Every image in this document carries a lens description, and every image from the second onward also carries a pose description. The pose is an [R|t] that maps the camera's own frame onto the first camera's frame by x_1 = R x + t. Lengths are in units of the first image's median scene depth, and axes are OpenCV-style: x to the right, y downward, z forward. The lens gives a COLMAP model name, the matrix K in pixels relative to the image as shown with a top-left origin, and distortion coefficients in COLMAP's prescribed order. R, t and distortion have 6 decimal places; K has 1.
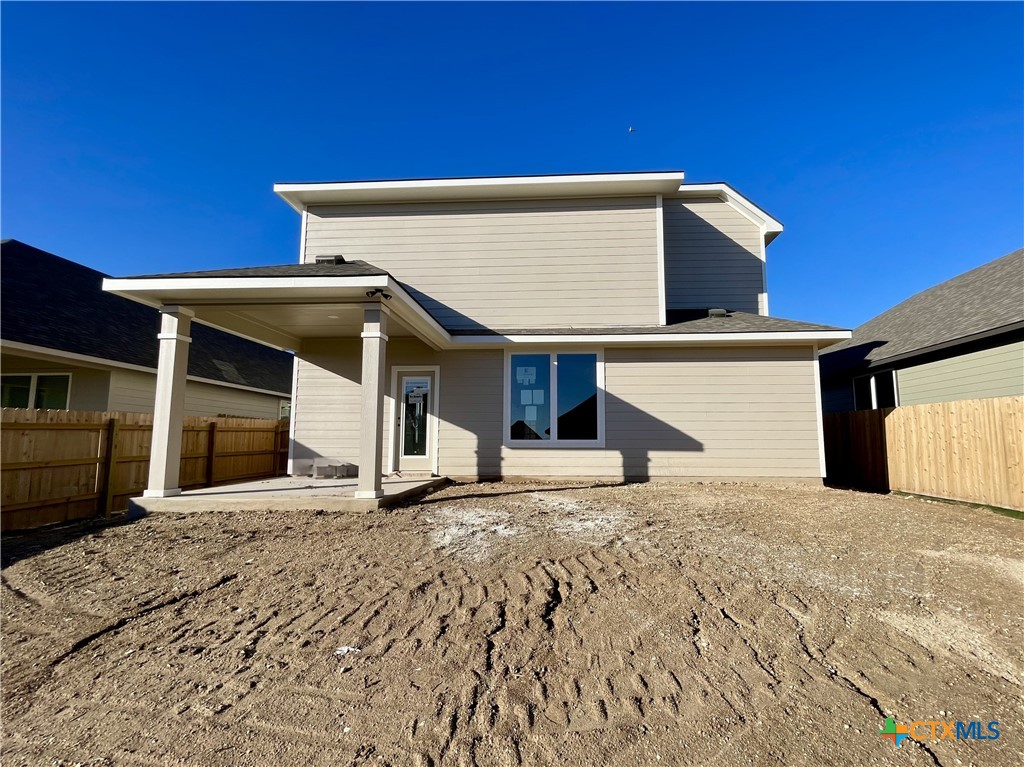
lens RADIAL K [[411.6, 0, 512.1], [0, 411.6, 386.0], [0, 0, 1]] dist [0.004591, 0.000220]
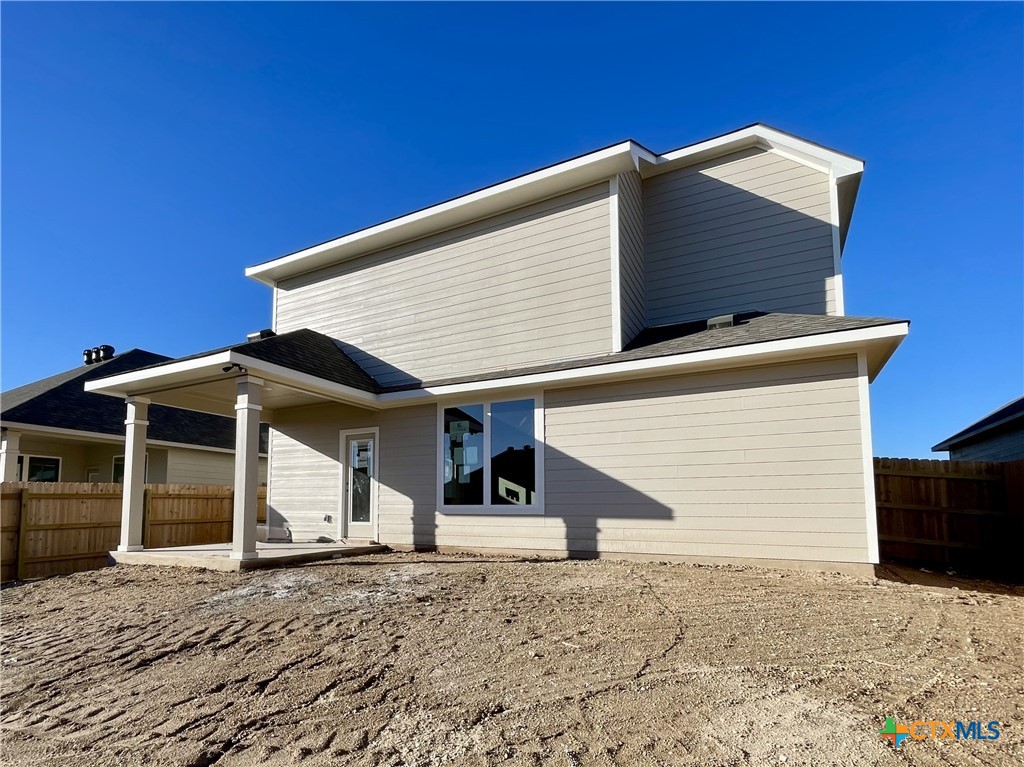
lens RADIAL K [[520.3, 0, 517.8], [0, 520.3, 446.0], [0, 0, 1]] dist [0.005504, 0.000891]
pose [[0.902989, -0.052443, -0.426451, 0.619576], [0.057681, 0.998335, -0.000633, 0.014066], [0.425774, -0.024026, 0.904511, 0.061099]]
